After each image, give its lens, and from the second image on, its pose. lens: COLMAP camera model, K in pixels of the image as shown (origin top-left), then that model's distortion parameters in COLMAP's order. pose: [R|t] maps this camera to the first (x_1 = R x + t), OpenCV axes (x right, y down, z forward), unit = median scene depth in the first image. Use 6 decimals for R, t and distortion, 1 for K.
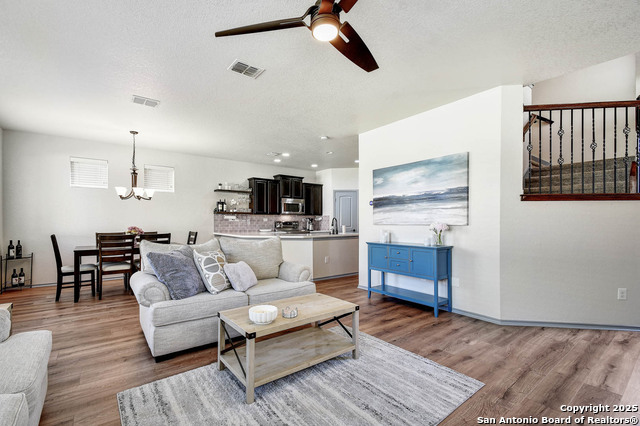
lens RADIAL K [[287.2, 0, 313.9], [0, 287.2, 221.3], [0, 0, 1]] dist [0.008534, -0.007960]
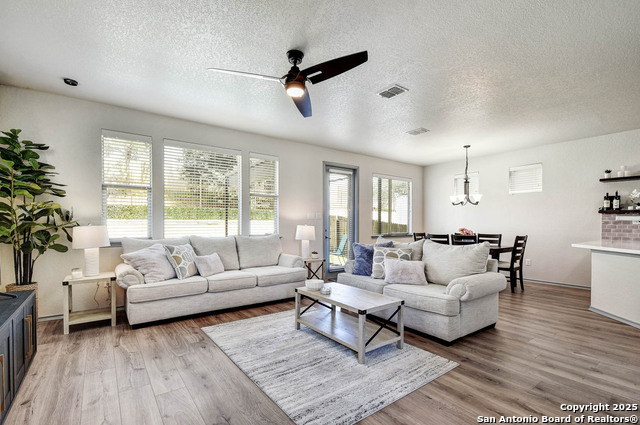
lens RADIAL K [[287.2, 0, 312.9], [0, 287.2, 227.5], [0, 0, 1]] dist [0.008534, -0.007960]
pose [[-0.028893, 0.013148, -0.999496, 0.628134], [-0.003232, 0.999907, 0.013247, 0.001947], [0.999577, 0.003613, -0.028848, 0.482992]]
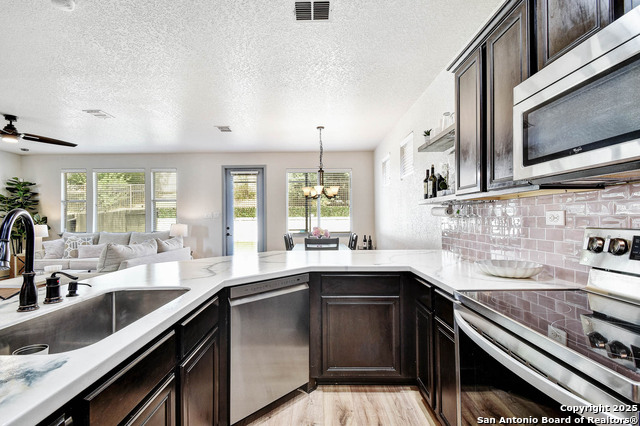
lens RADIAL K [[287.2, 0, 312.2], [0, 287.2, 218.5], [0, 0, 1]] dist [0.008534, -0.007960]
pose [[-0.609508, 0.003141, -0.792774, 0.159494], [0.007691, 0.999969, -0.001951, -0.010610], [0.792743, -0.007286, -0.609513, 1.781946]]
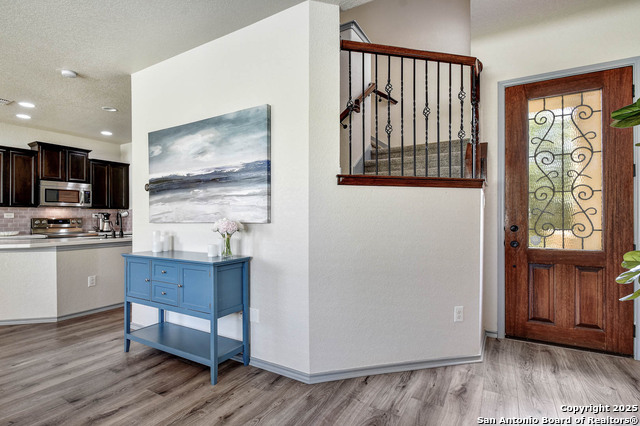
lens RADIAL K [[316.3, 0, 312.0], [0, 316.3, 216.8], [0, 0, 1]] dist [0.006705, -0.004766]
pose [[0.925724, -0.001132, 0.378198, 0.296708], [0.002614, 0.999991, -0.003405, 0.002453], [-0.378191, 0.004141, 0.925718, 0.274617]]
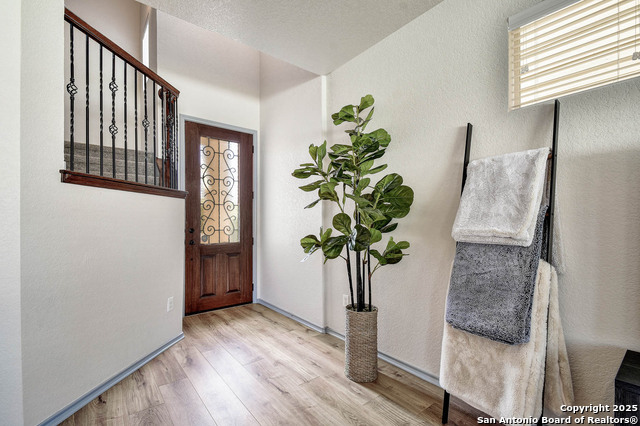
lens RADIAL K [[287.2, 0, 310.4], [0, 287.2, 222.0], [0, 0, 1]] dist [0.008534, -0.007960]
pose [[-0.005796, -0.002569, 0.999980, 0.139592], [0.000901, 0.999996, 0.002574, 0.000575], [-0.999983, 0.000916, -0.005793, 0.412749]]
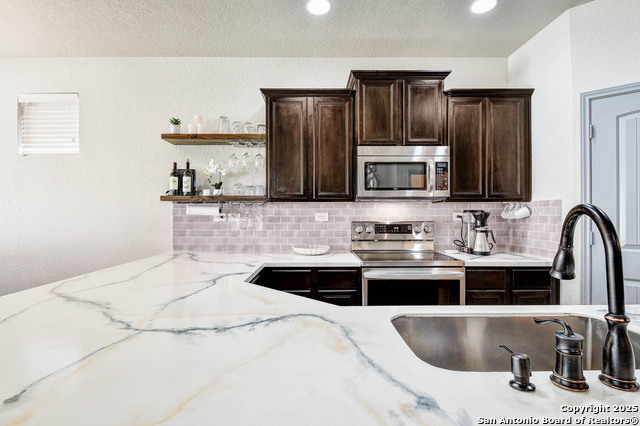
lens RADIAL K [[316.3, 0, 313.4], [0, 316.3, 215.1], [0, 0, 1]] dist [0.006705, -0.004766]
pose [[0.805060, -0.000227, -0.593194, 0.086281], [0.002664, 0.999991, 0.003234, -0.015903], [0.593188, -0.004184, 0.805053, 1.241305]]
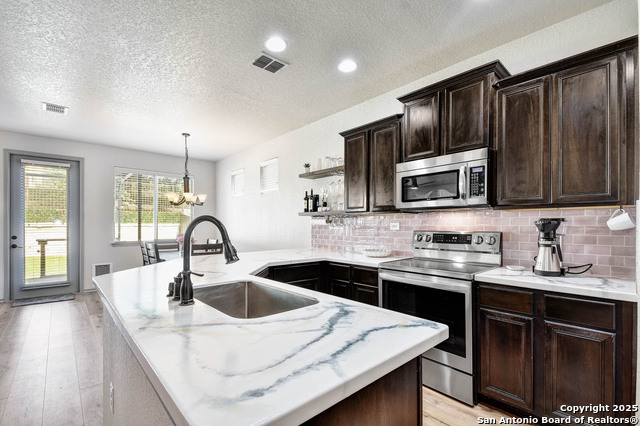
lens RADIAL K [[287.2, 0, 315.3], [0, 287.2, 225.7], [0, 0, 1]] dist [0.008534, -0.007960]
pose [[0.083648, 0.001052, -0.996495, 0.398455], [0.000641, 0.999999, 0.001109, -0.011932], [0.996495, -0.000732, 0.083647, 1.543187]]
